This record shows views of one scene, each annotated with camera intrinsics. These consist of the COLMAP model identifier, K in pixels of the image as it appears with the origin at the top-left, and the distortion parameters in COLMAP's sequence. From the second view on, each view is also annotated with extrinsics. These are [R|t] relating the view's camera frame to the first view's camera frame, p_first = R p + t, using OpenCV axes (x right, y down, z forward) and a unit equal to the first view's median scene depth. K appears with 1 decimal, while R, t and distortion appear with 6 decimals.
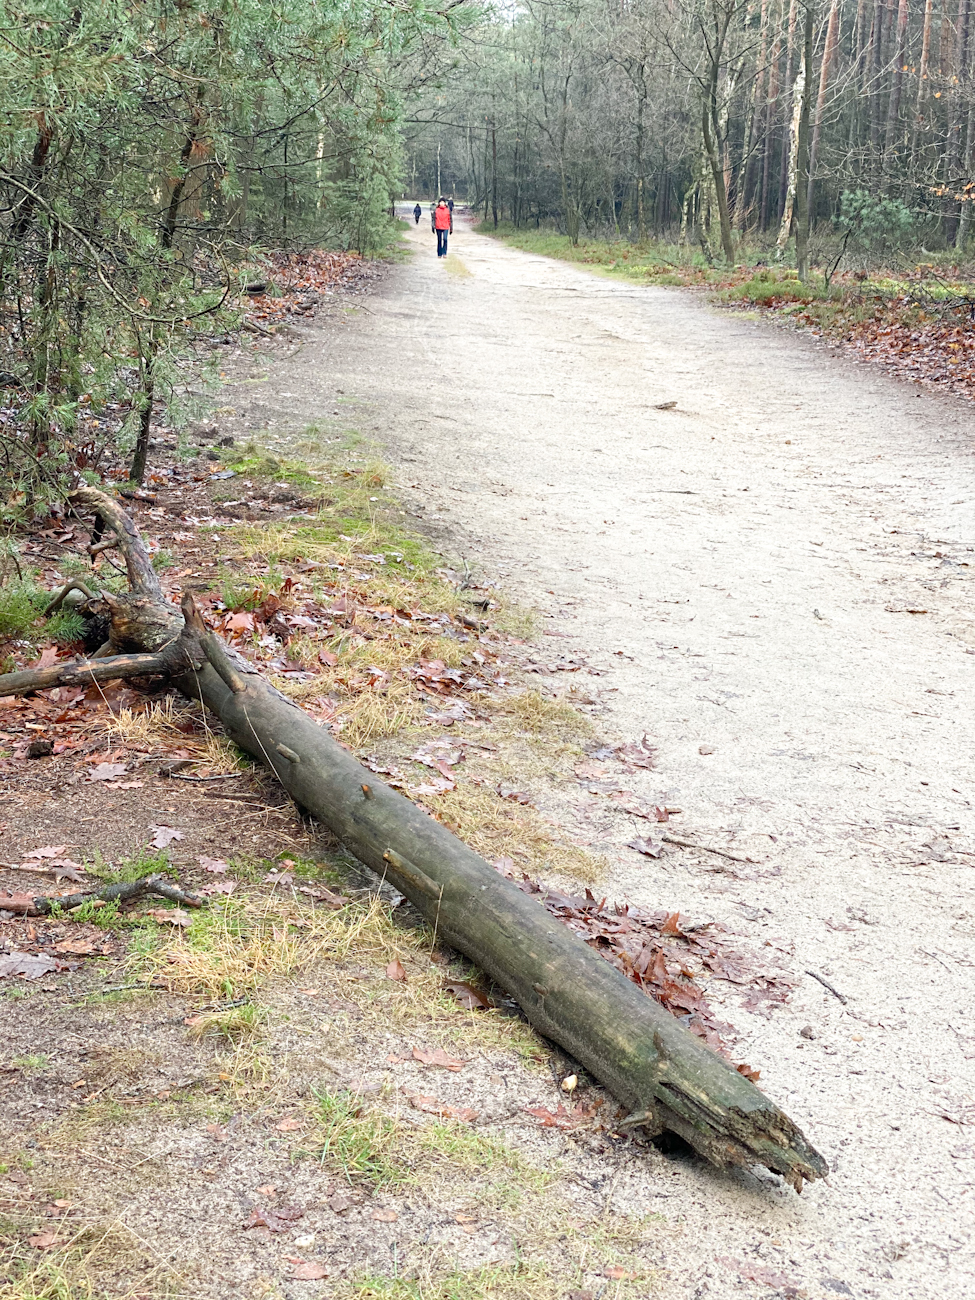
lens RADIAL K [[1953.7, 0, 489.6], [0, 1953.7, 646.2], [0, 0, 1]] dist [0.144688, 0.000000]
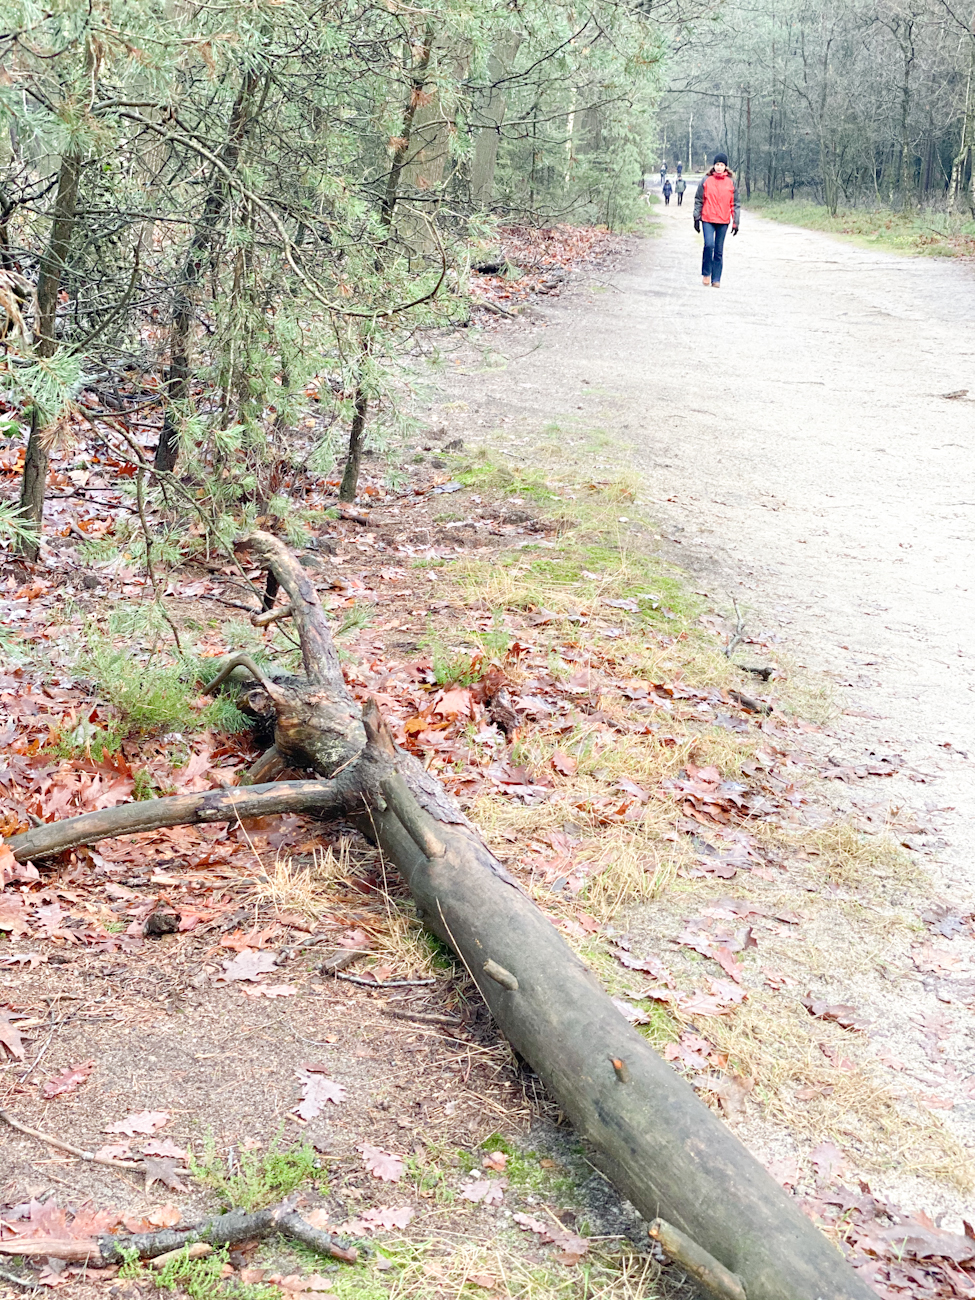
lens RADIAL K [[1953.7, 0, 486.1], [0, 1953.7, 647.3], [0, 0, 1]] dist [0.144688, 0.000000]
pose [[0.992171, 0.017997, -0.123580, -0.016450], [-0.016415, 0.999770, 0.013803, -0.039702], [0.123800, -0.011667, 0.992239, 0.203003]]
